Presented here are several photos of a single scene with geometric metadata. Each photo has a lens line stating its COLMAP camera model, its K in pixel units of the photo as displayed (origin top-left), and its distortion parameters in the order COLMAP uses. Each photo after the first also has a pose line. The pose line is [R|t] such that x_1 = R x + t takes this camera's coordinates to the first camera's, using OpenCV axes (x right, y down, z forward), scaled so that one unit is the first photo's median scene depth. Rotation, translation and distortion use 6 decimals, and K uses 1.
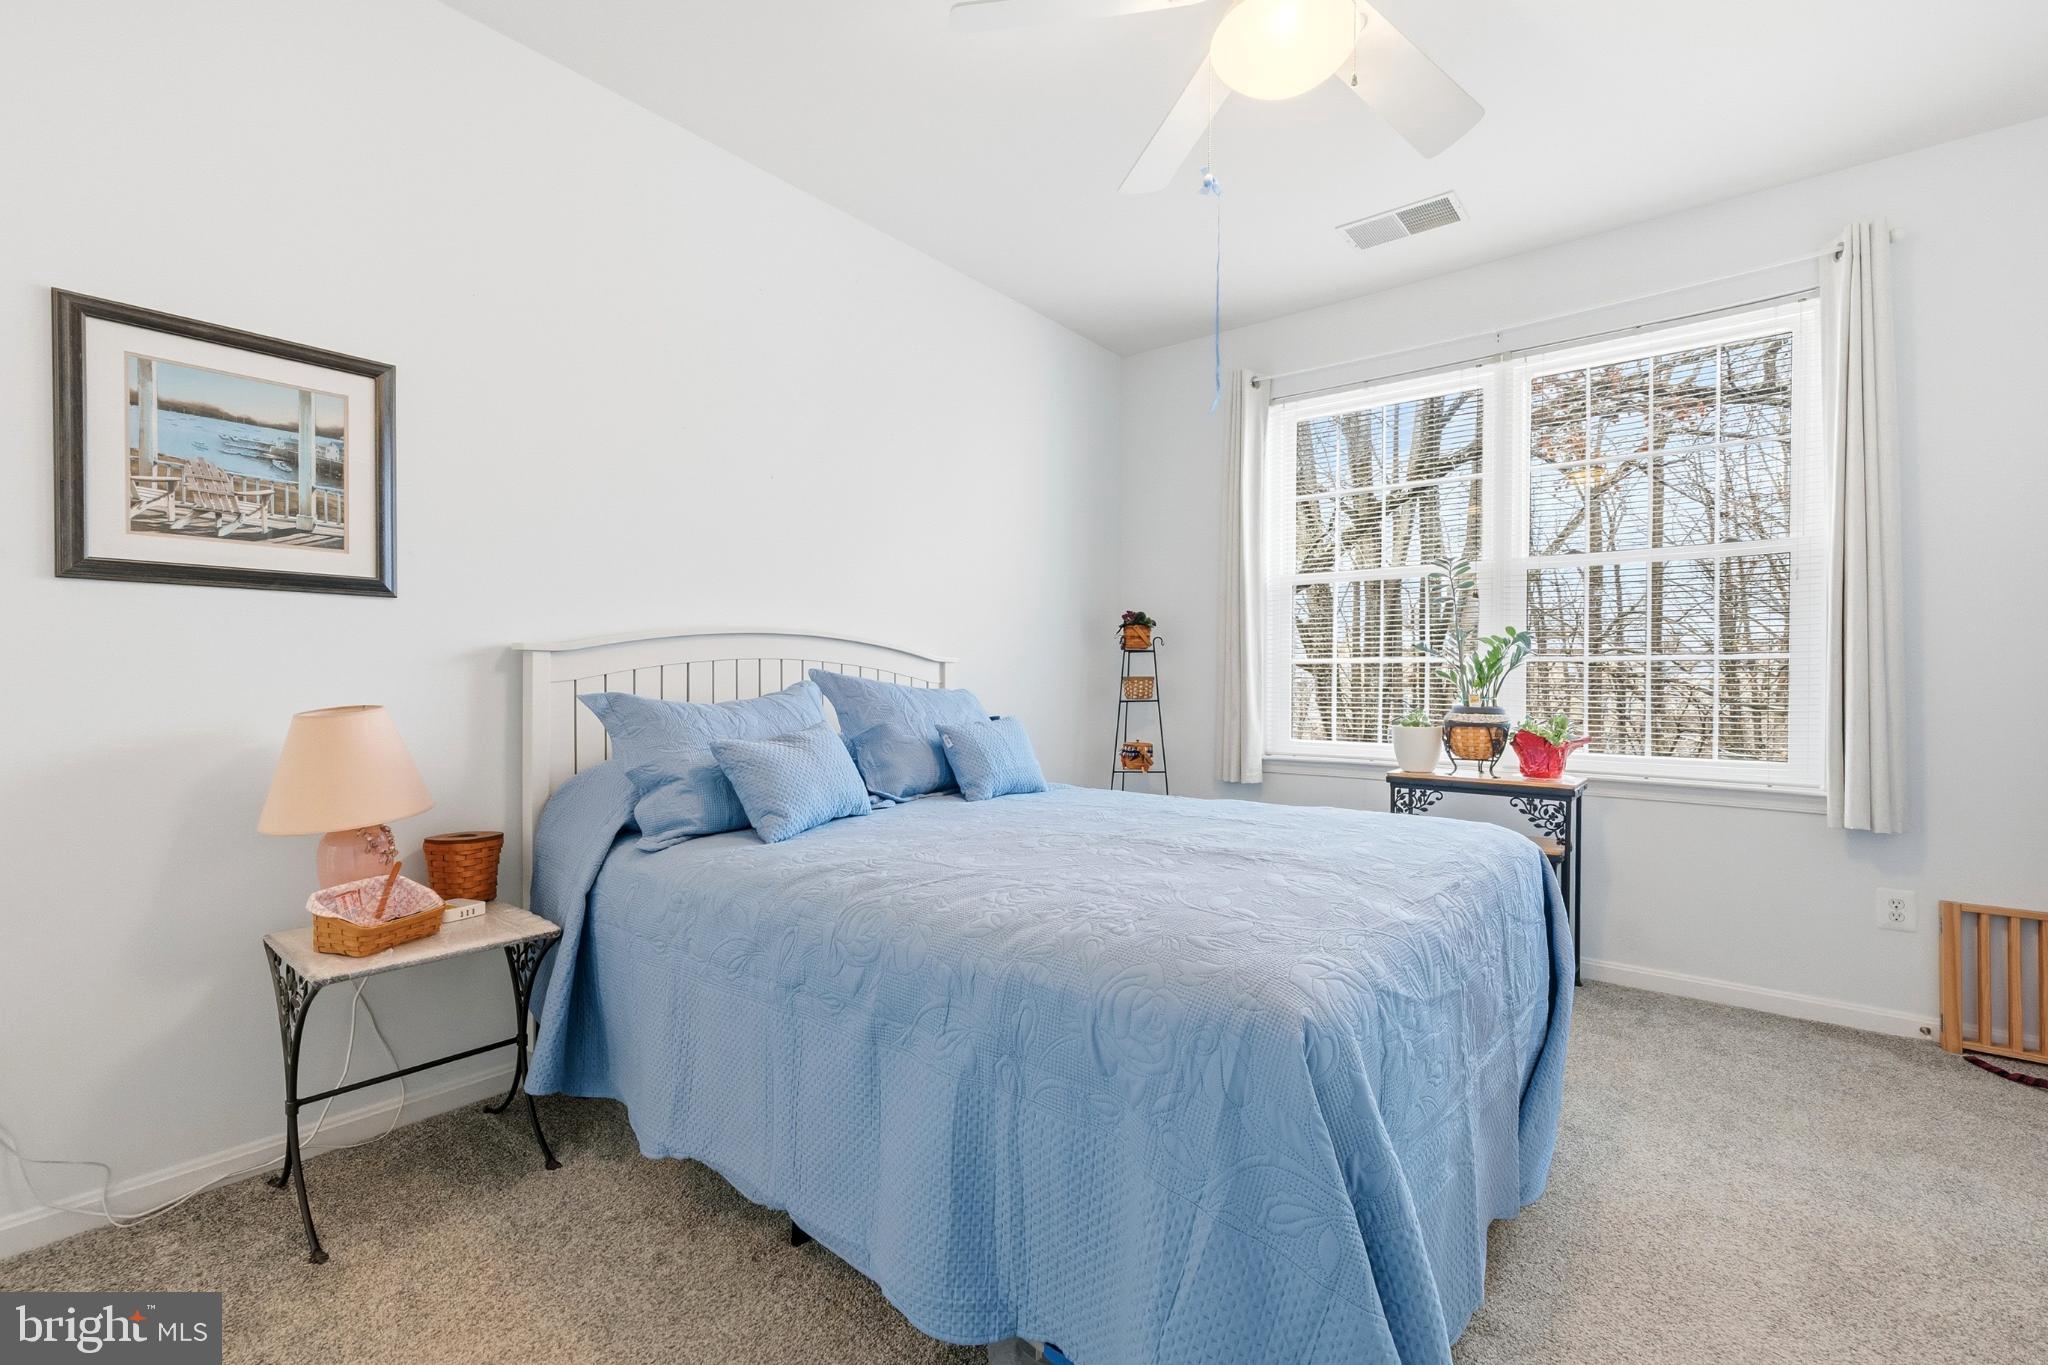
lens RADIAL K [[870.0, 0, 1025.6], [0, 870.0, 679.3], [0, 0, 1]] dist [0.003342, 0.000308]
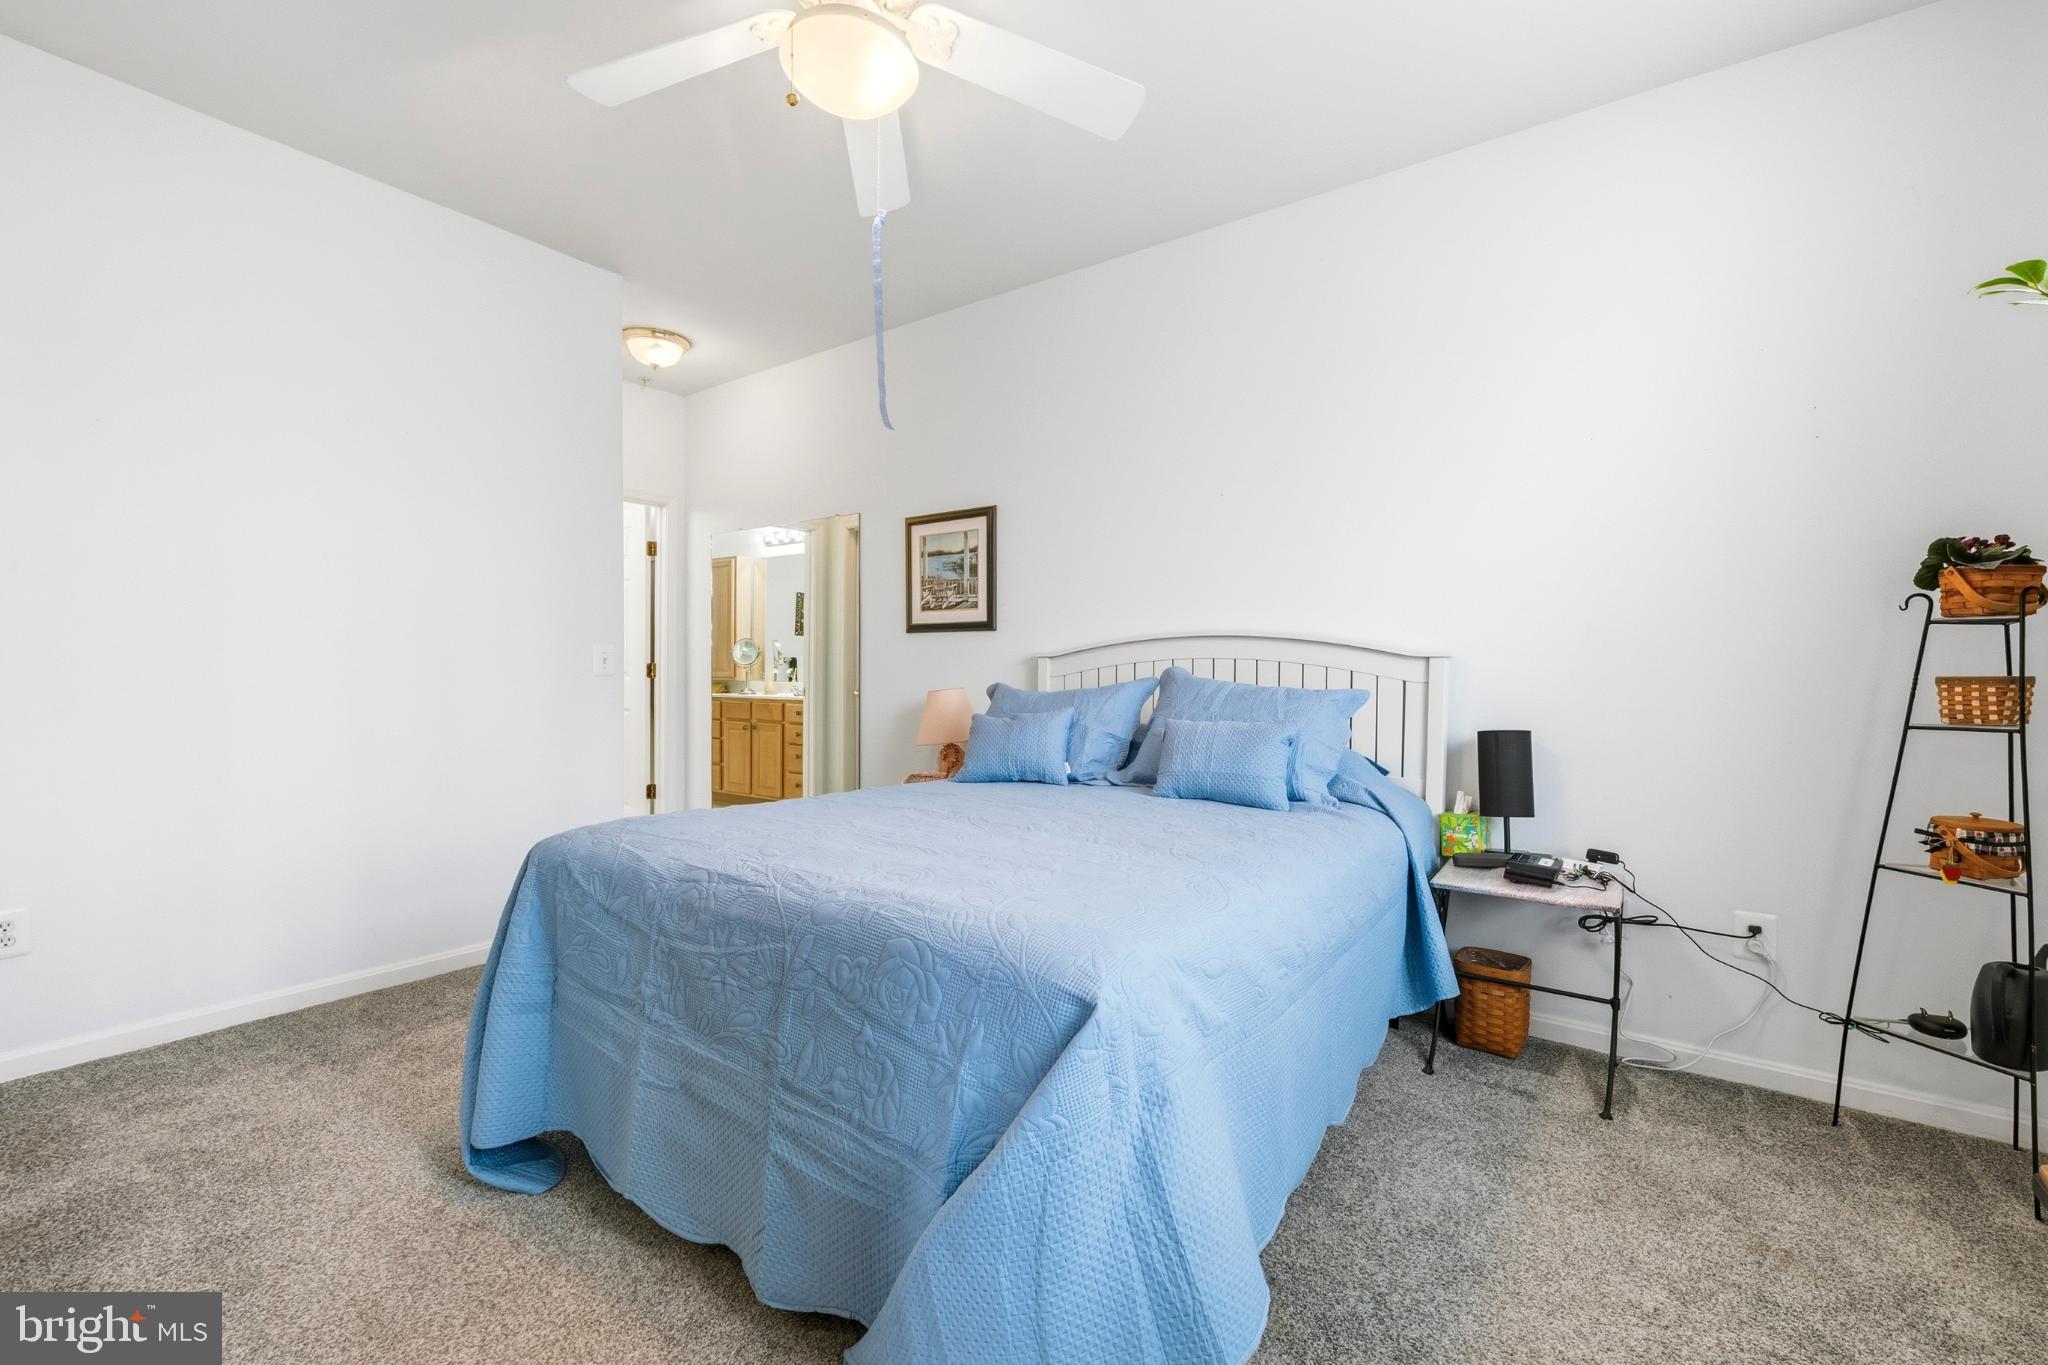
lens RADIAL K [[870.0, 0, 1025.4], [0, 870.0, 675.6], [0, 0, 1]] dist [0.003342, 0.000308]
pose [[0.074241, 0.001505, -0.997239, 1.221726], [-0.007654, 0.999970, 0.000939, -0.000266], [0.997211, 0.007563, 0.074250, 1.009077]]
